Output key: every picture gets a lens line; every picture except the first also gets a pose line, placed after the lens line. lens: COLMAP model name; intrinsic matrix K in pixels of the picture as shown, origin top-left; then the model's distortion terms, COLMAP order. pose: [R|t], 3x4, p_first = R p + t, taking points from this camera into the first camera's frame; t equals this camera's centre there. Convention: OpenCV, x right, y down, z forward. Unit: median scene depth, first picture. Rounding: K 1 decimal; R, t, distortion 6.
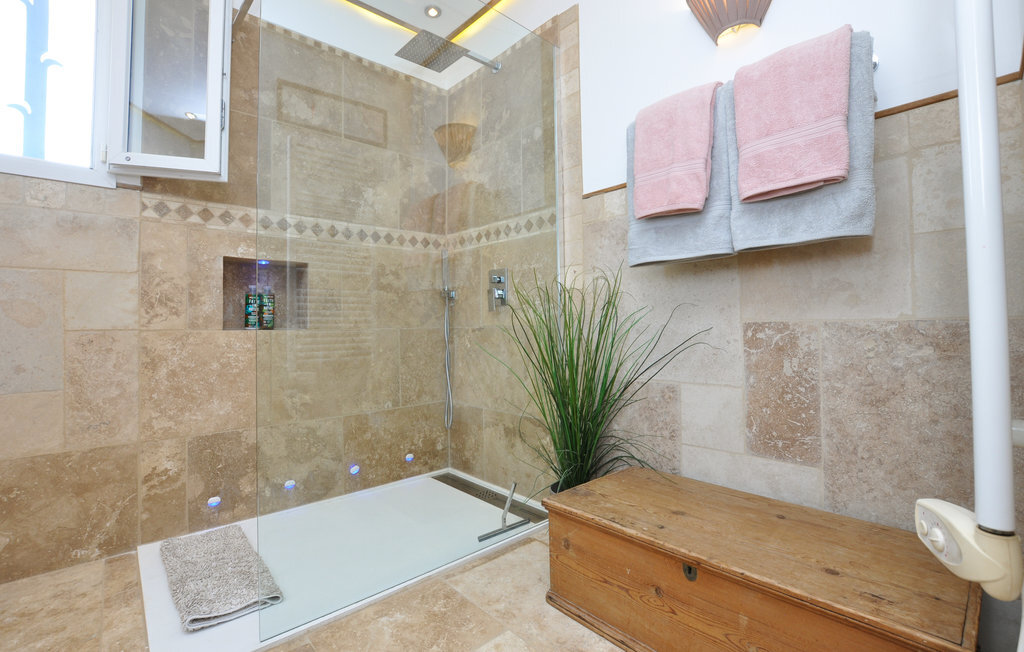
lens RADIAL K [[454.3, 0, 508.9], [0, 454.3, 318.2], [0, 0, 1]] dist [-0.036779, 0.005122]
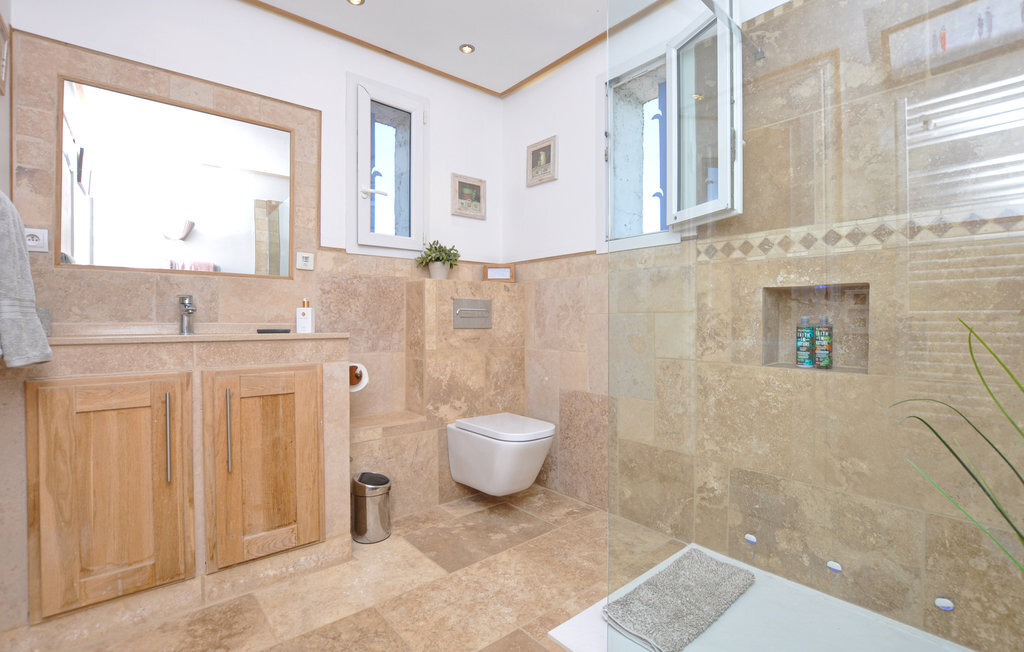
lens RADIAL K [[454.3, 0, 513.6], [0, 454.3, 327.6], [0, 0, 1]] dist [-0.036779, 0.005122]
pose [[-0.026646, 0.025965, -0.999308, 0.327203], [0.018070, 0.999512, 0.025488, -0.089980], [0.999482, -0.017378, -0.027102, 0.513428]]
